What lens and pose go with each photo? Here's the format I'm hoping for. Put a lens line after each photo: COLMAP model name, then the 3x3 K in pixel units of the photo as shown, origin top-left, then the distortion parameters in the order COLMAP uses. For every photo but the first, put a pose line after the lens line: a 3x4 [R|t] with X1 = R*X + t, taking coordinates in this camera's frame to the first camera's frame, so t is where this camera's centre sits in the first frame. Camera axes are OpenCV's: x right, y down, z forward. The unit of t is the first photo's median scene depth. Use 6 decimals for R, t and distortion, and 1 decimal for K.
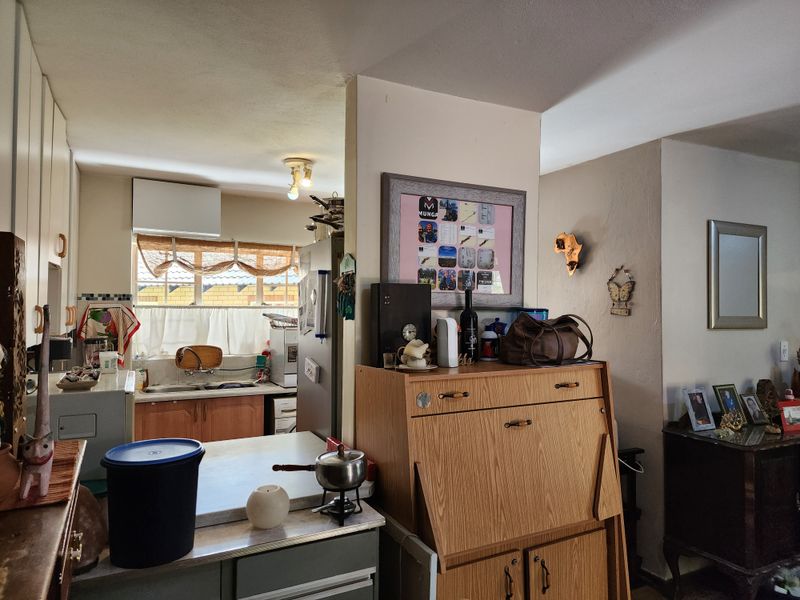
lens RADIAL K [[530.3, 0, 399.1], [0, 530.3, 302.8], [0, 0, 1]] dist [0.059041, -0.033331]
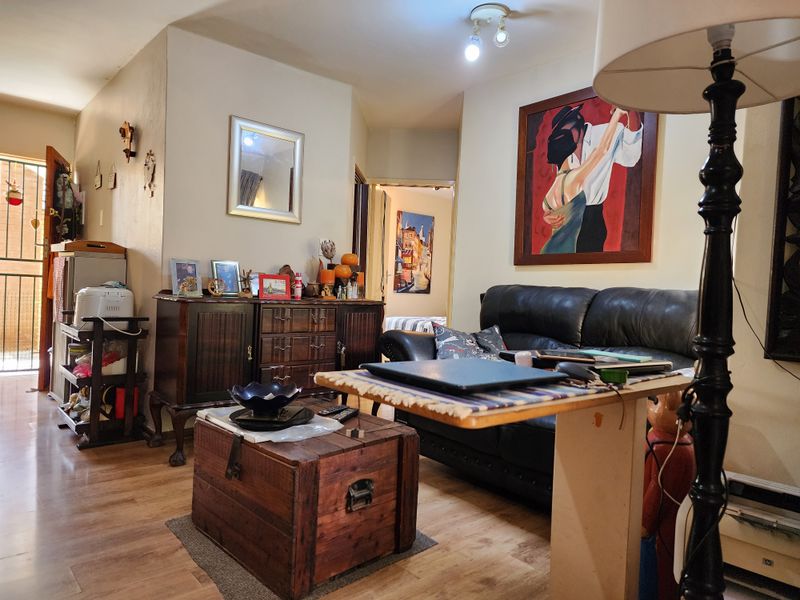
lens RADIAL K [[530.3, 0, 400.7], [0, 530.3, 298.0], [0, 0, 1]] dist [0.059041, -0.033331]
pose [[0.966366, 0.035172, 0.254756, 0.859075], [-0.045909, 0.998285, 0.036321, 0.217904], [-0.253041, -0.046795, 0.966323, -0.216108]]
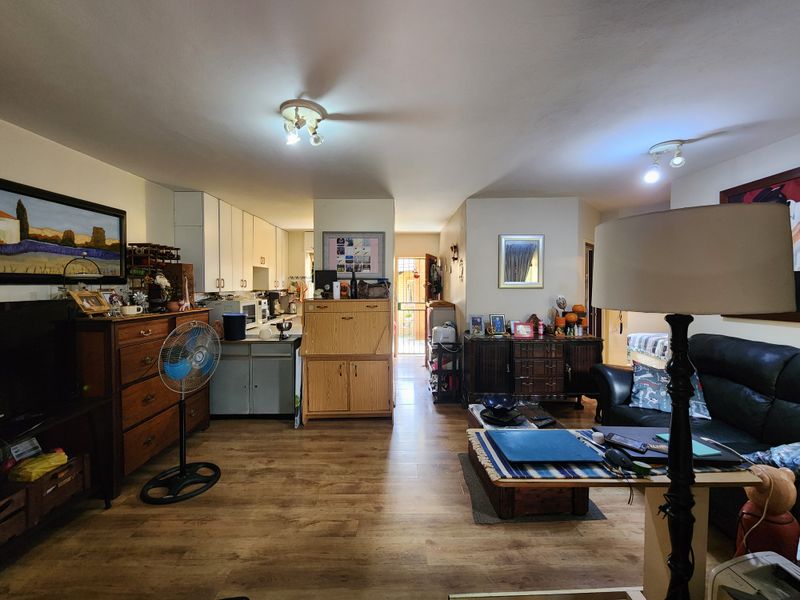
lens RADIAL K [[327.8, 0, 397.8], [0, 327.8, 294.4], [0, 0, 1]] dist [-0.004205, 0.000978]
pose [[0.894533, 0.008226, -0.446926, 1.048969], [0.008812, 0.999312, 0.036029, 0.031822], [0.446915, -0.036167, 0.893845, -0.376885]]
